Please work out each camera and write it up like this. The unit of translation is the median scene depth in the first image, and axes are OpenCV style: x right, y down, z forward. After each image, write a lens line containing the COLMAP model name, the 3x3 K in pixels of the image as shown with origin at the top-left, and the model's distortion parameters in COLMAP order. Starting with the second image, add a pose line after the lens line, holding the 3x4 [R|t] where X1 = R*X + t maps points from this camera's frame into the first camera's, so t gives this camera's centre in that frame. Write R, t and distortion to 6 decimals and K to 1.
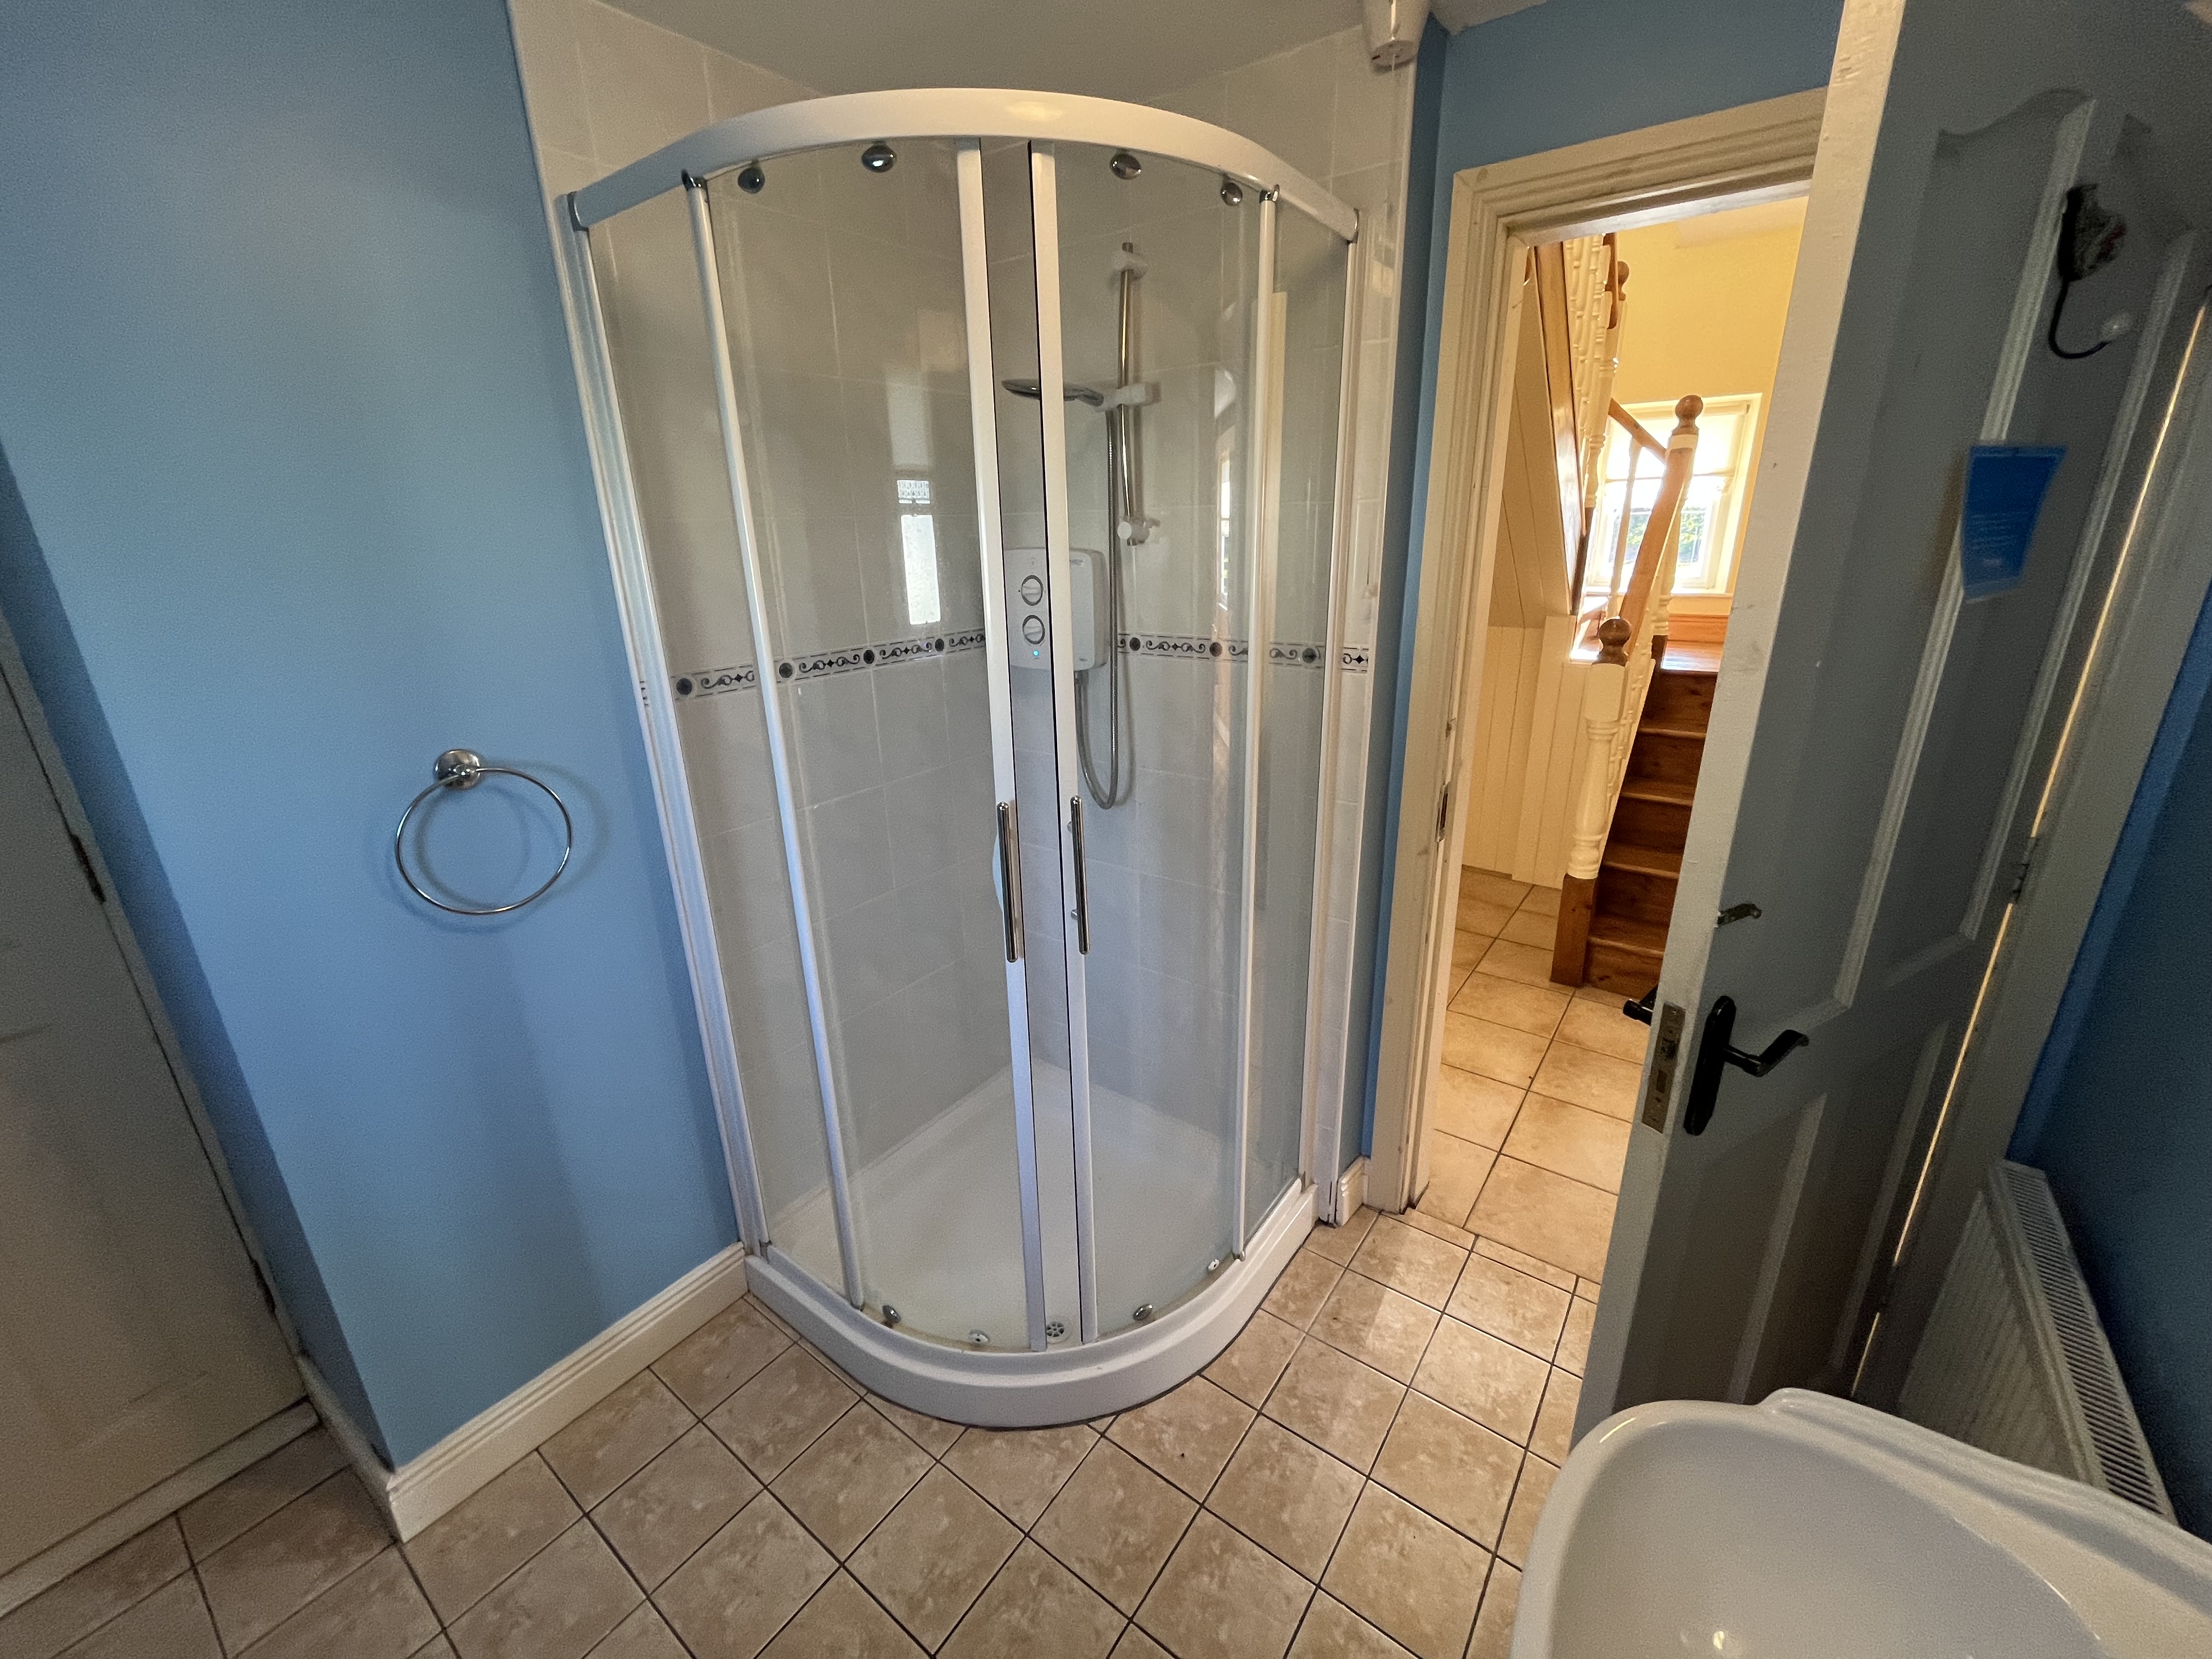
lens RADIAL K [[892.1, 0, 1095.2], [0, 892.1, 863.6], [0, 0, 1]] dist [-0.001372, -0.000120]
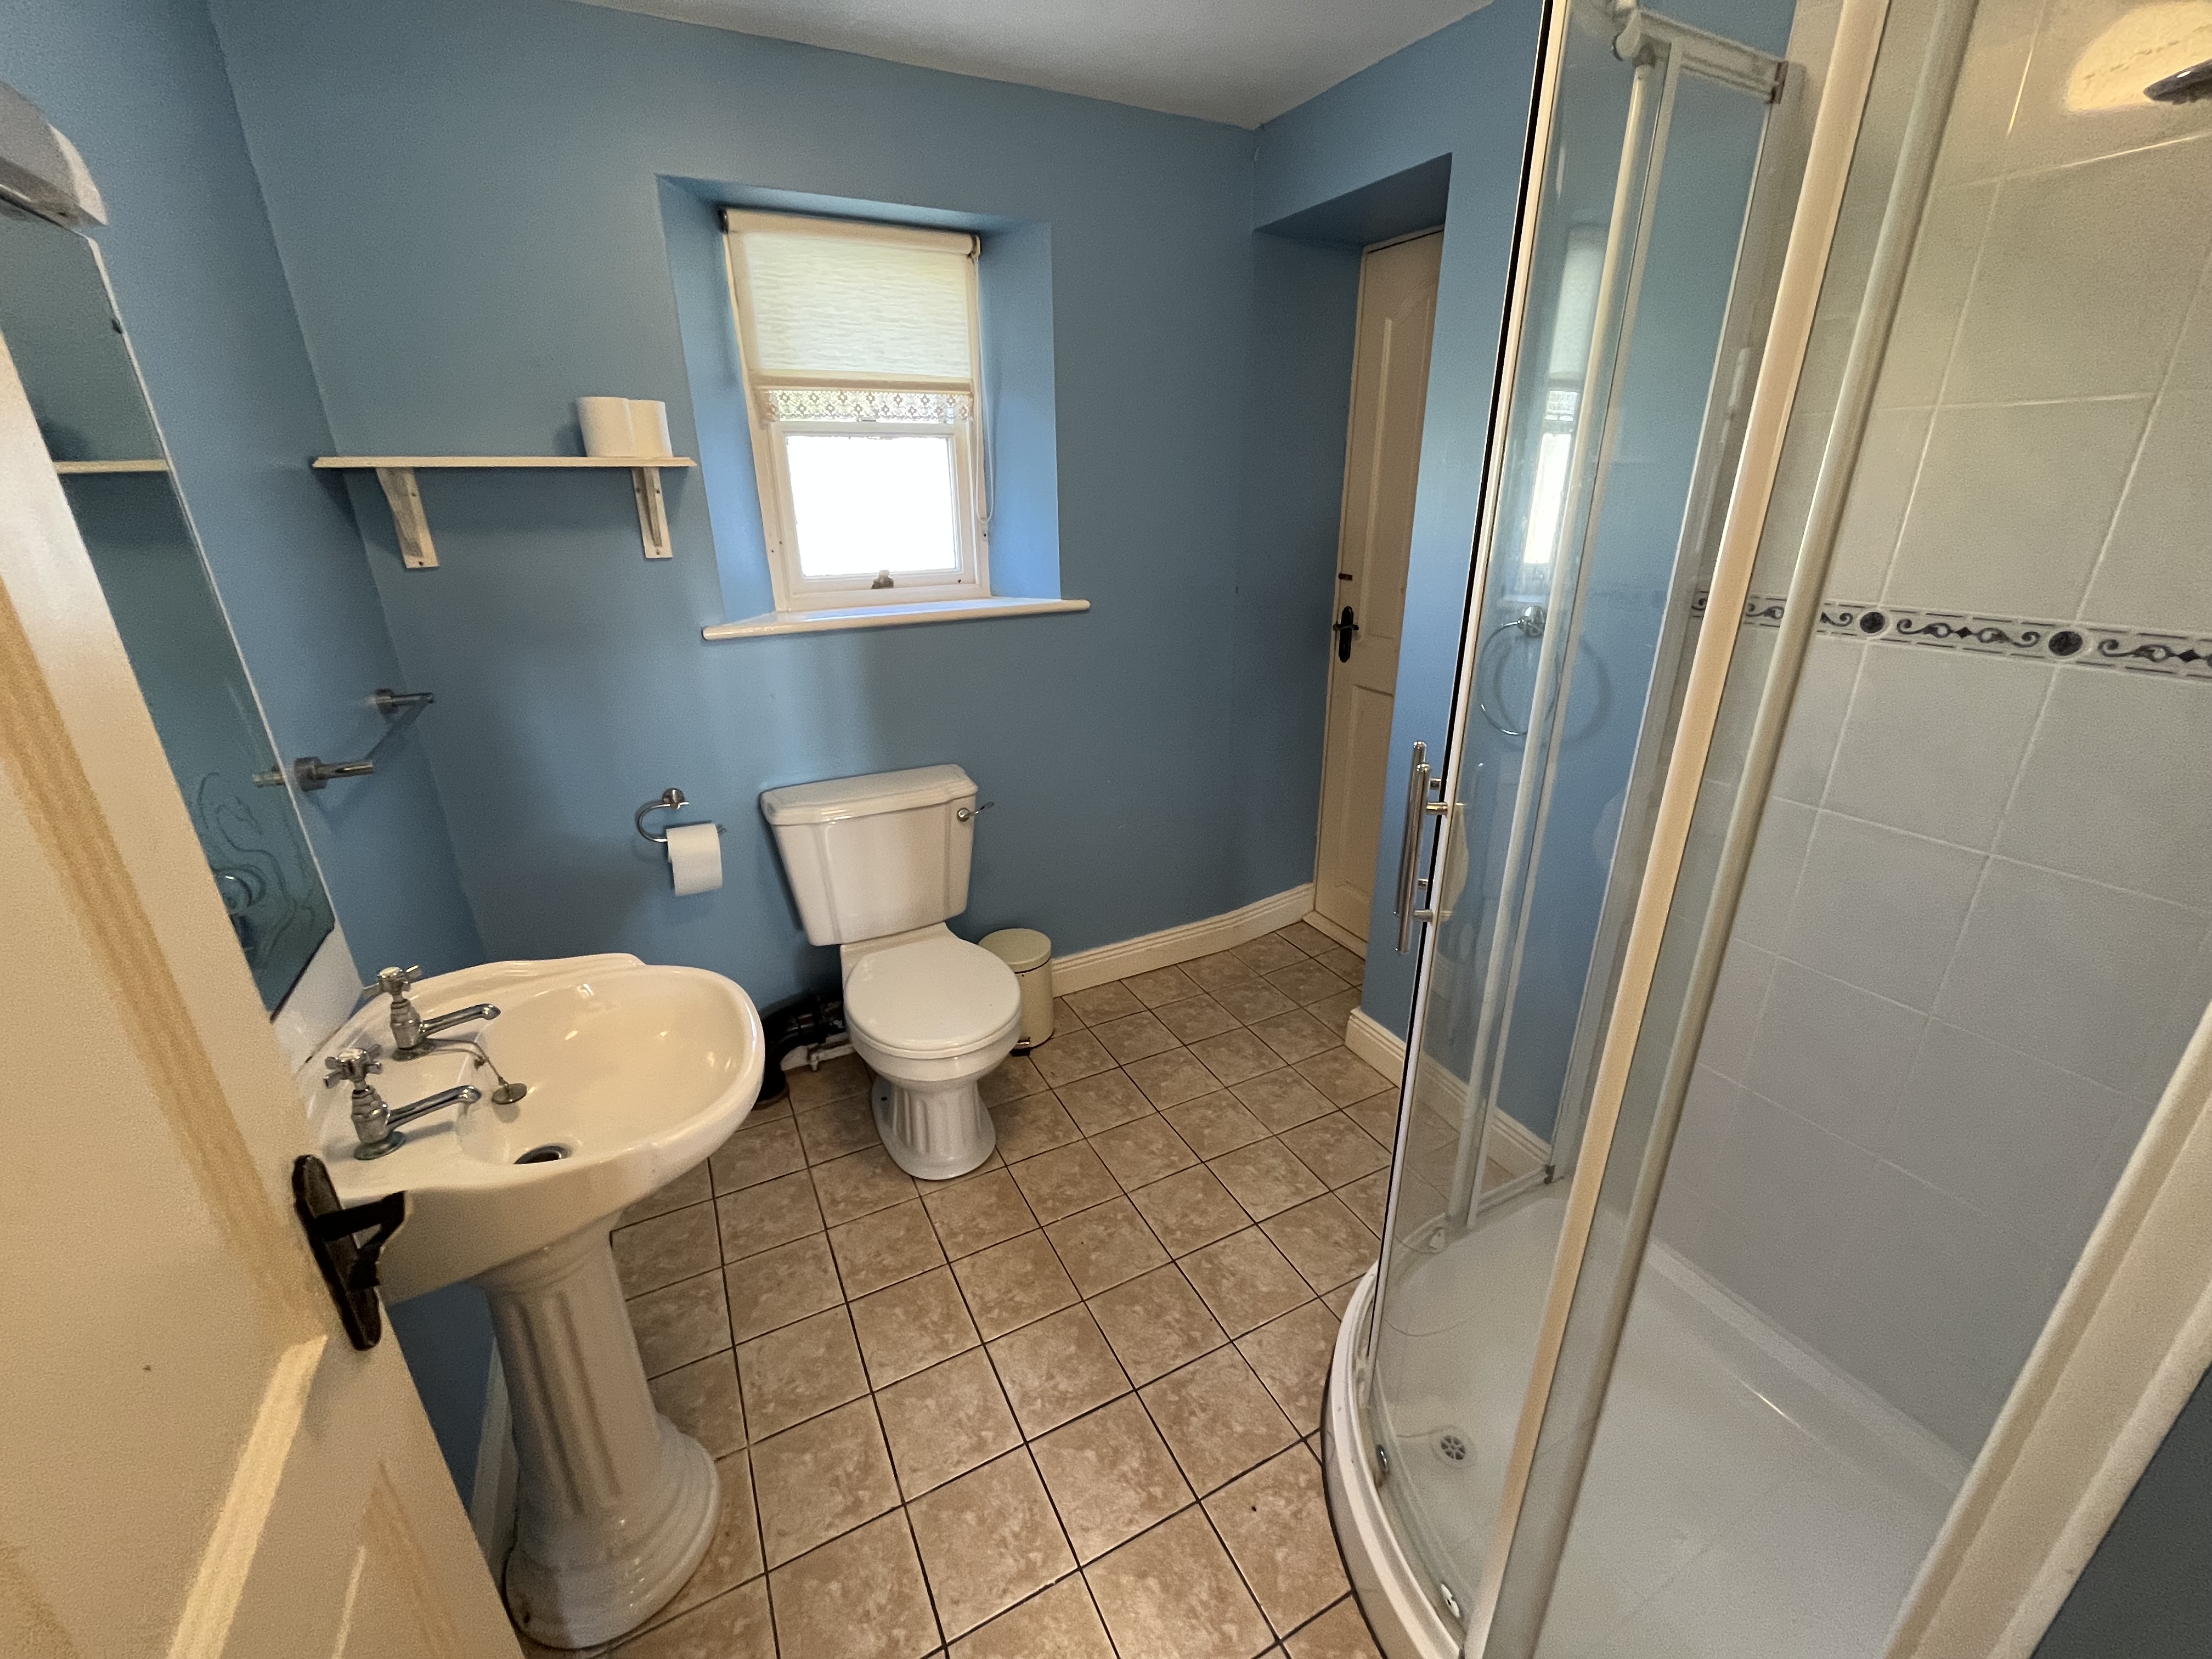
lens RADIAL K [[895.5, 0, 1101.6], [0, 895.5, 822.3], [0, 0, 1]] dist [-0.001836, -0.000288]
pose [[-0.443307, 0.368342, -0.817192, 0.684358], [-0.260098, 0.819586, 0.510518, -0.341744], [0.857804, 0.438866, -0.267523, 0.850340]]
